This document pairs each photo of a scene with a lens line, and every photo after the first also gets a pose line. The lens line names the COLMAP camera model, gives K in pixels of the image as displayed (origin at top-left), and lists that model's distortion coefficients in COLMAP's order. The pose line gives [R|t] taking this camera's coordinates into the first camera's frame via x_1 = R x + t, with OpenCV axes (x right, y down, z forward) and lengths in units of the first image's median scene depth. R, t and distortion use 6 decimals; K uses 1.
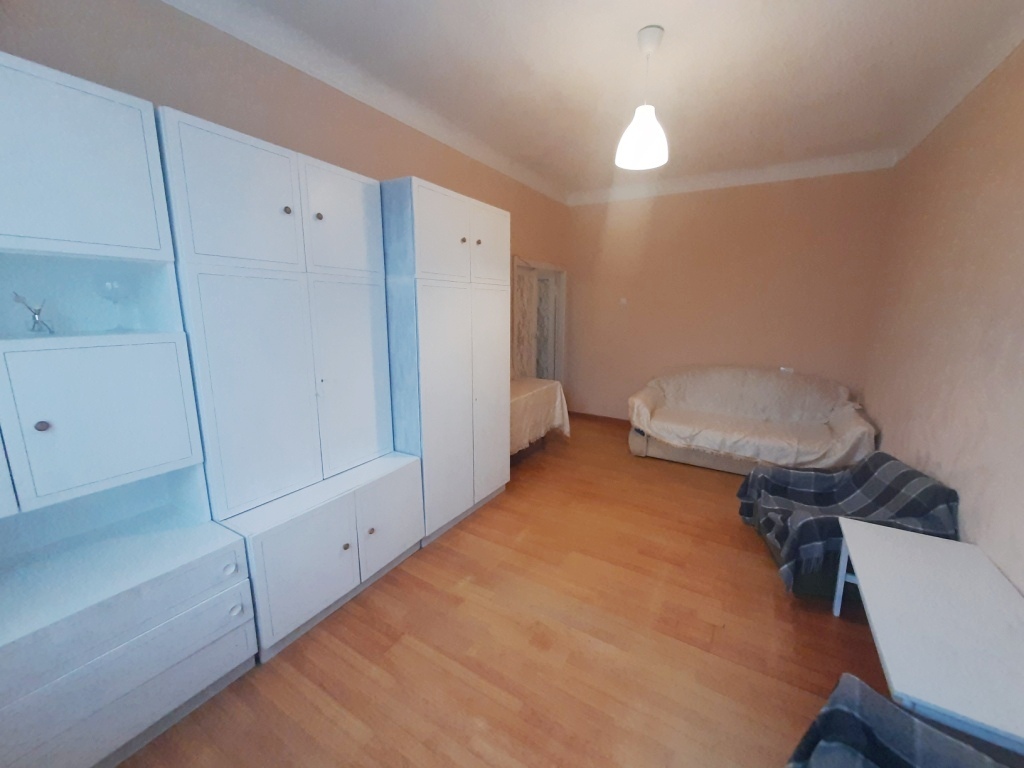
lens RADIAL K [[405.8, 0, 527.1], [0, 405.8, 384.0], [0, 0, 1]] dist [0.003417, 0.000098]
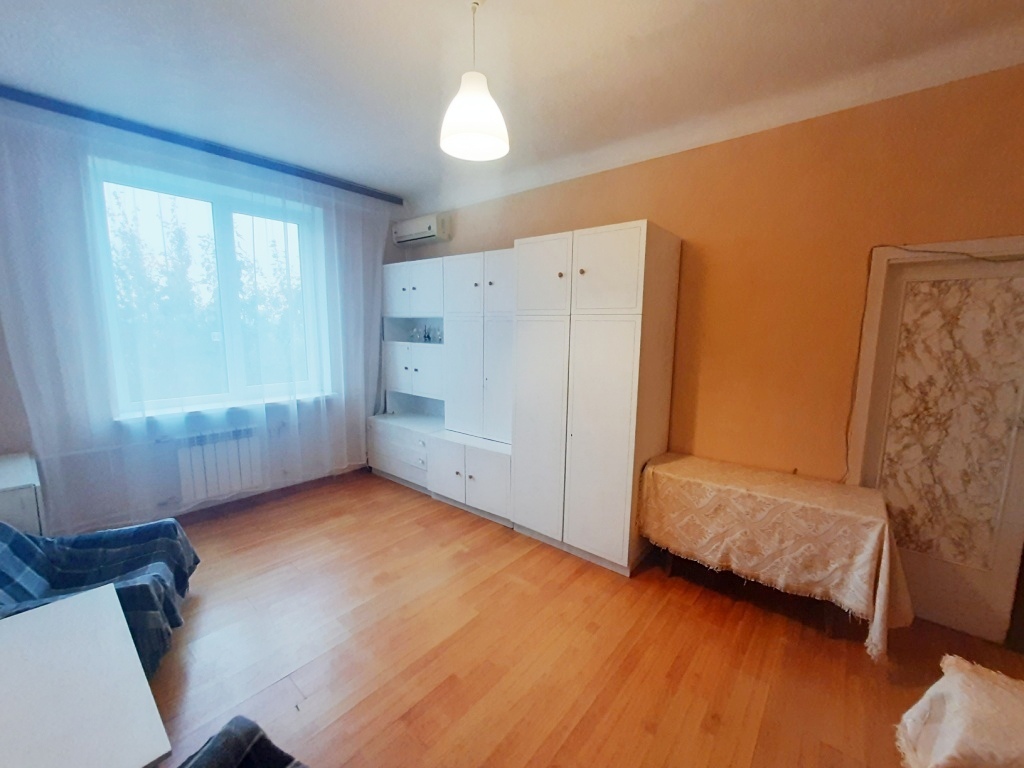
lens RADIAL K [[405.8, 0, 527.1], [0, 405.8, 384.0], [0, 0, 1]] dist [0.003417, 0.000098]
pose [[-0.142391, 0.119265, -0.982599, 0.792402], [-0.209525, 0.966586, 0.147685, -0.190606], [0.967380, 0.226908, -0.112644, 0.956697]]
